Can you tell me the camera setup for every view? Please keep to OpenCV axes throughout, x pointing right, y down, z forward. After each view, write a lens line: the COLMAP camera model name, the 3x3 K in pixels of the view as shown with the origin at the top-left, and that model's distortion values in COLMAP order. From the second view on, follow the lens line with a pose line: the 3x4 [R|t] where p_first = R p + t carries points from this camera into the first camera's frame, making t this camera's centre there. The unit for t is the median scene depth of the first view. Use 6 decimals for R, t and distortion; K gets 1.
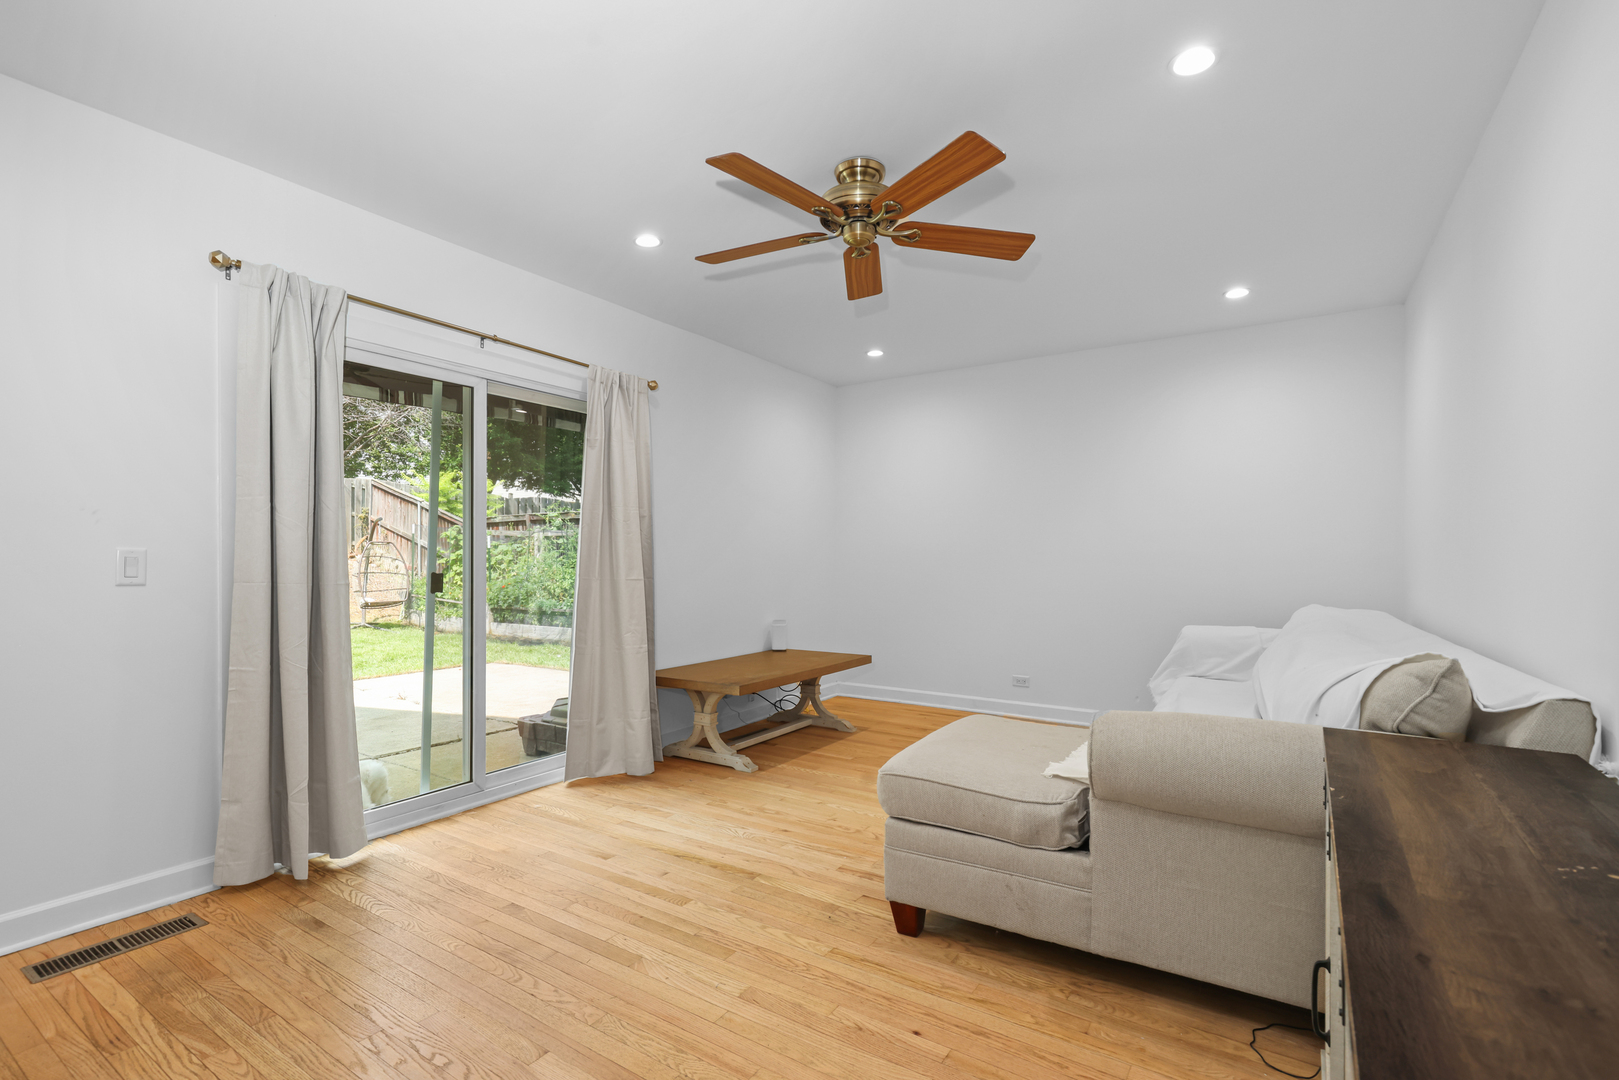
lens RADIAL K [[734.6, 0, 810.3], [0, 734.6, 548.9], [0, 0, 1]] dist [0.003099, 0.000570]
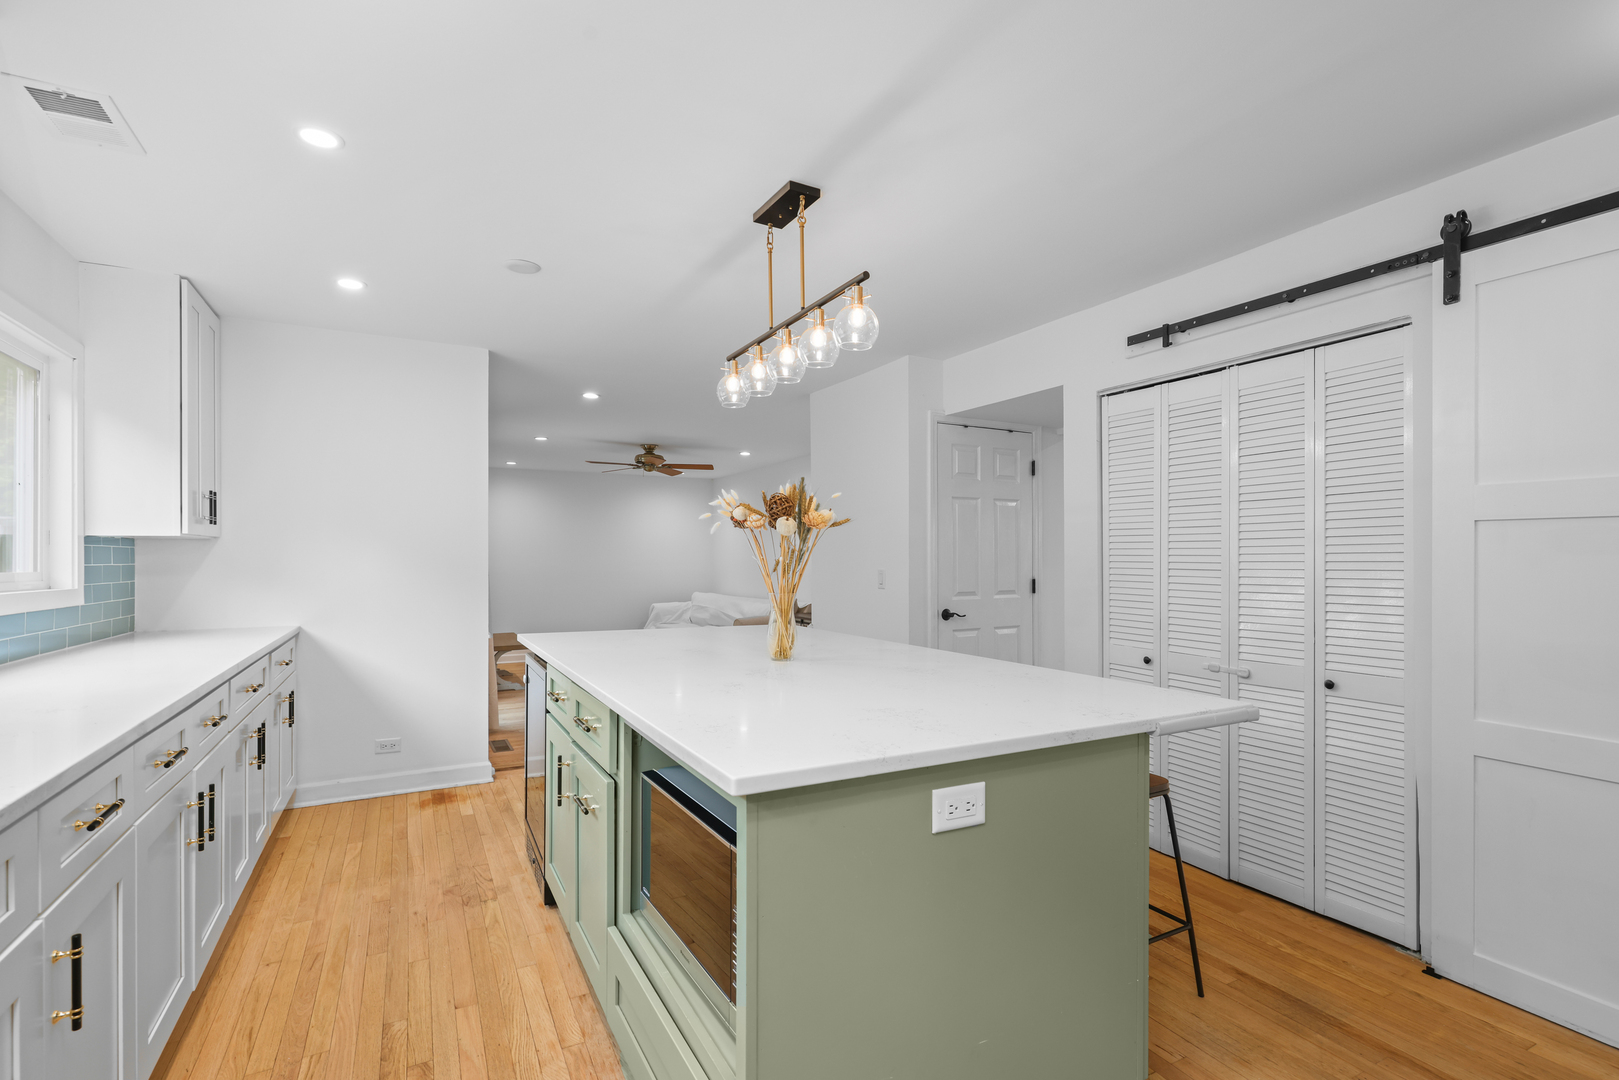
lens RADIAL K [[746.9, 0, 806.5], [0, 746.9, 558.5], [0, 0, 1]] dist [0.001756, -0.000106]
pose [[0.475258, -0.004793, 0.879833, -2.164781], [-0.007069, 0.999932, 0.009266, -0.105652], [-0.879818, -0.010623, 0.475192, -0.901161]]
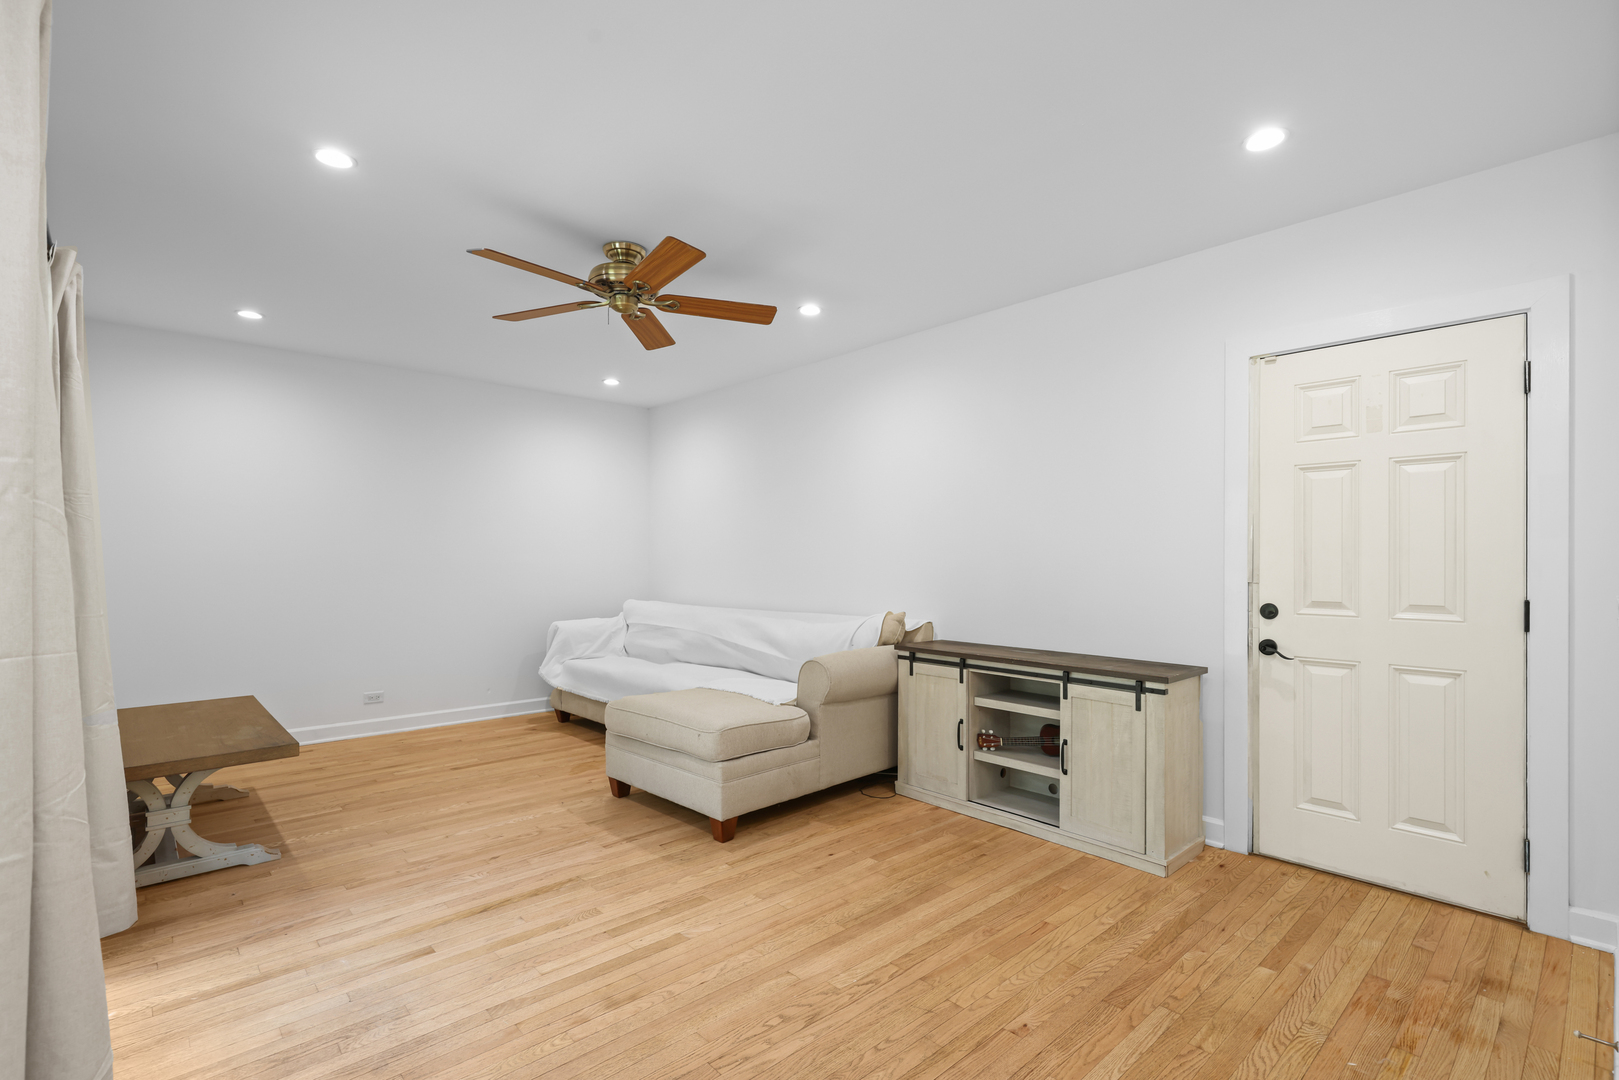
lens RADIAL K [[737.3, 0, 801.6], [0, 737.3, 556.1], [0, 0, 1]] dist [0.002166, 0.000197]
pose [[0.252233, 0.006404, 0.967645, -0.993430], [-0.011942, 0.999923, -0.003504, -0.018027], [-0.967593, -0.010672, 0.252290, 0.415823]]
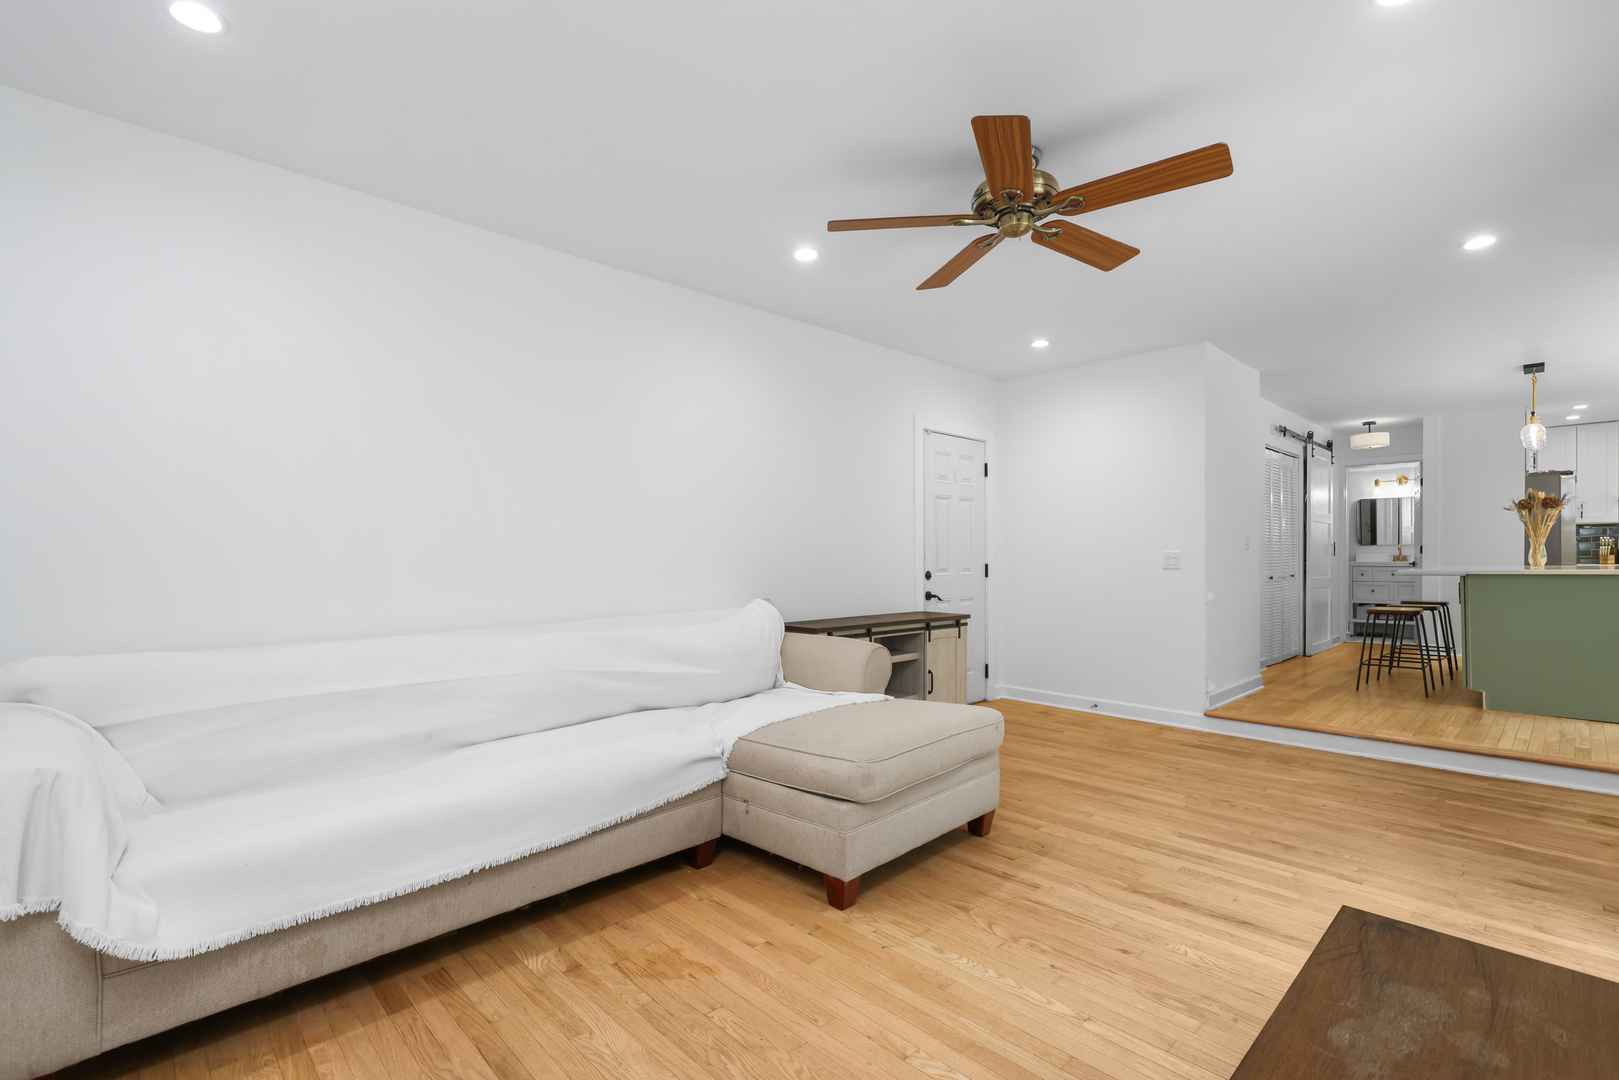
lens RADIAL K [[746.9, 0, 806.5], [0, 746.9, 558.5], [0, 0, 1]] dist [0.001756, -0.000106]
pose [[-0.974790, 0.002465, 0.223111, 0.113264], [0.000792, 0.999971, -0.007589, 0.022297], [-0.223123, -0.007221, -0.974763, 1.987913]]
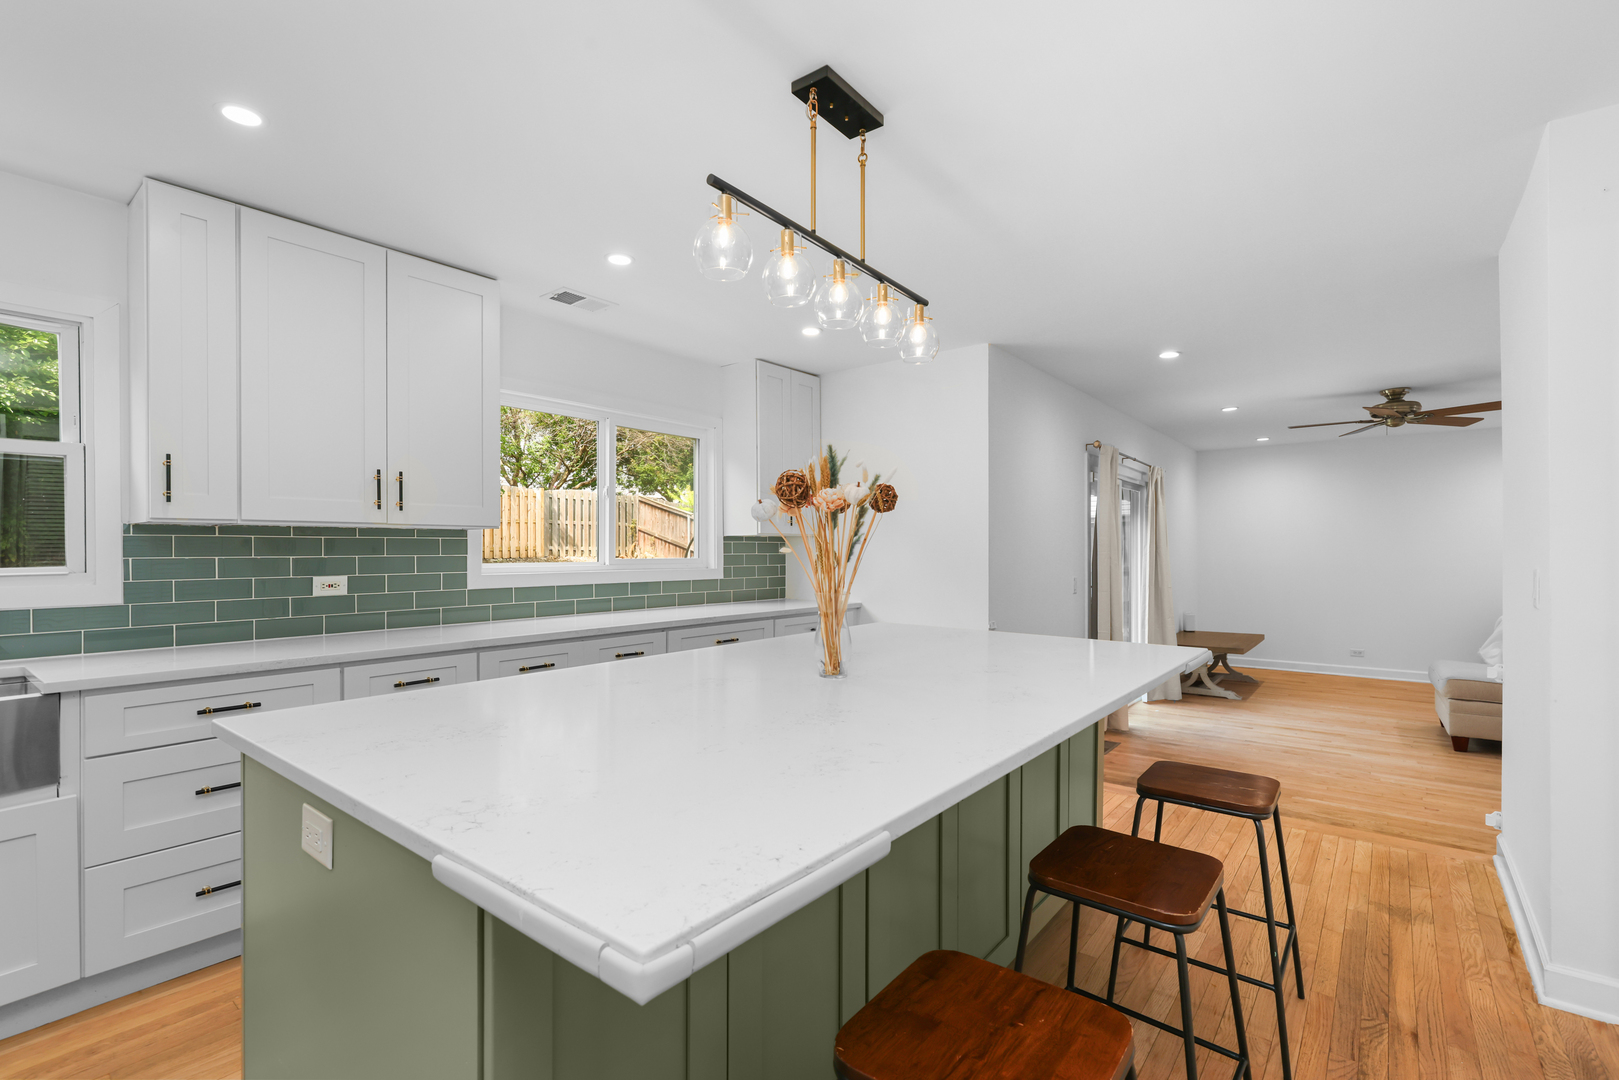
lens RADIAL K [[734.6, 0, 810.3], [0, 734.6, 548.9], [0, 0, 1]] dist [0.003099, 0.000570]
pose [[0.995937, -0.006639, -0.089803, -1.338863], [0.007489, 0.999930, 0.009128, -0.104734], [0.089736, -0.009763, 0.995918, -1.154194]]
